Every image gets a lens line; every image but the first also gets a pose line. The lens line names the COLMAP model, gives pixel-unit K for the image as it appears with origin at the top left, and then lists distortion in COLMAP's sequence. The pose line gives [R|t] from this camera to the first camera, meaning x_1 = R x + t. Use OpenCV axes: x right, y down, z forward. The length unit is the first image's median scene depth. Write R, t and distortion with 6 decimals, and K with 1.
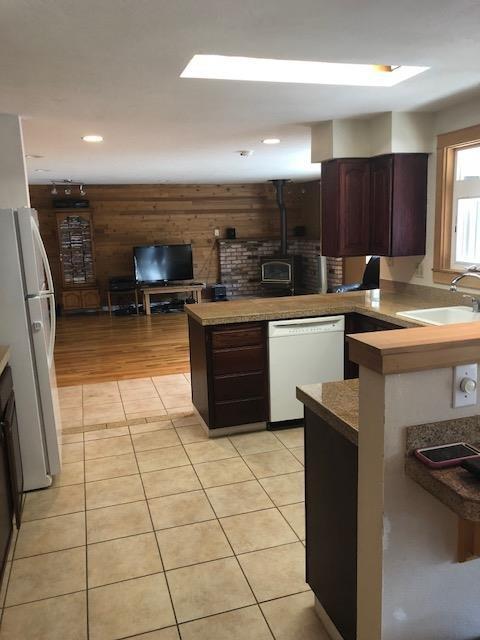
lens RADIAL K [[521.6, 0, 240.0], [0, 521.6, 320.0], [0, 0, 1]] dist [0.052627, -0.016886]
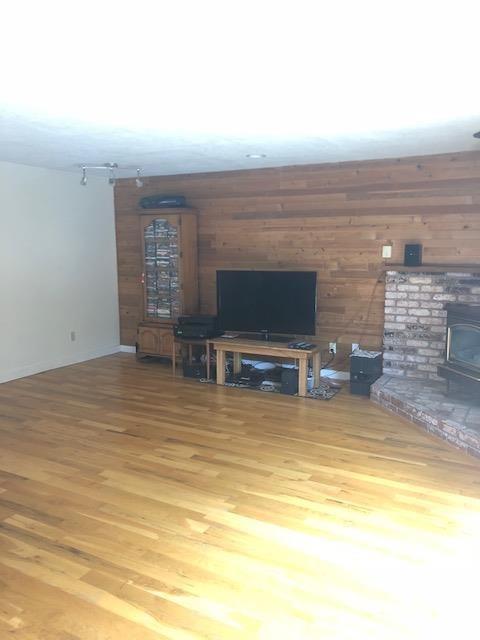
lens RADIAL K [[521.6, 0, 240.0], [0, 521.6, 320.0], [0, 0, 1]] dist [0.052627, -0.016886]
pose [[0.689664, 0.132250, -0.711950, 0.241261], [-0.148286, 0.988139, 0.039909, -0.103372], [0.708784, 0.078048, 0.701095, 0.558138]]
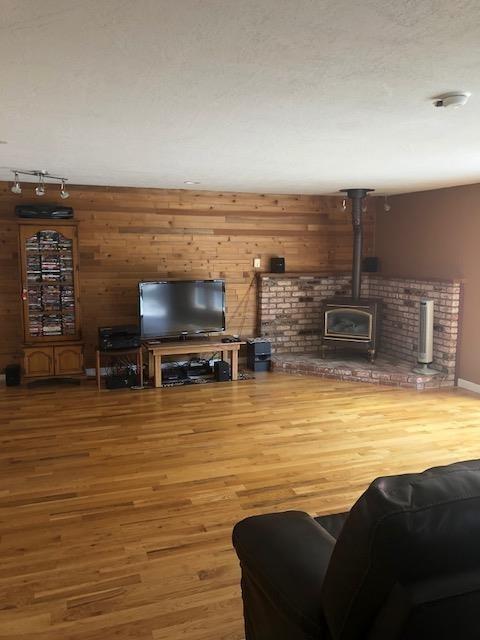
lens RADIAL K [[521.6, 0, 240.0], [0, 521.6, 320.0], [0, 0, 1]] dist [0.052627, -0.016886]
pose [[0.998479, 0.029345, 0.046678, -0.100686], [-0.027268, 0.998636, -0.044518, -0.062533], [-0.047920, 0.043177, 0.997918, 0.325244]]
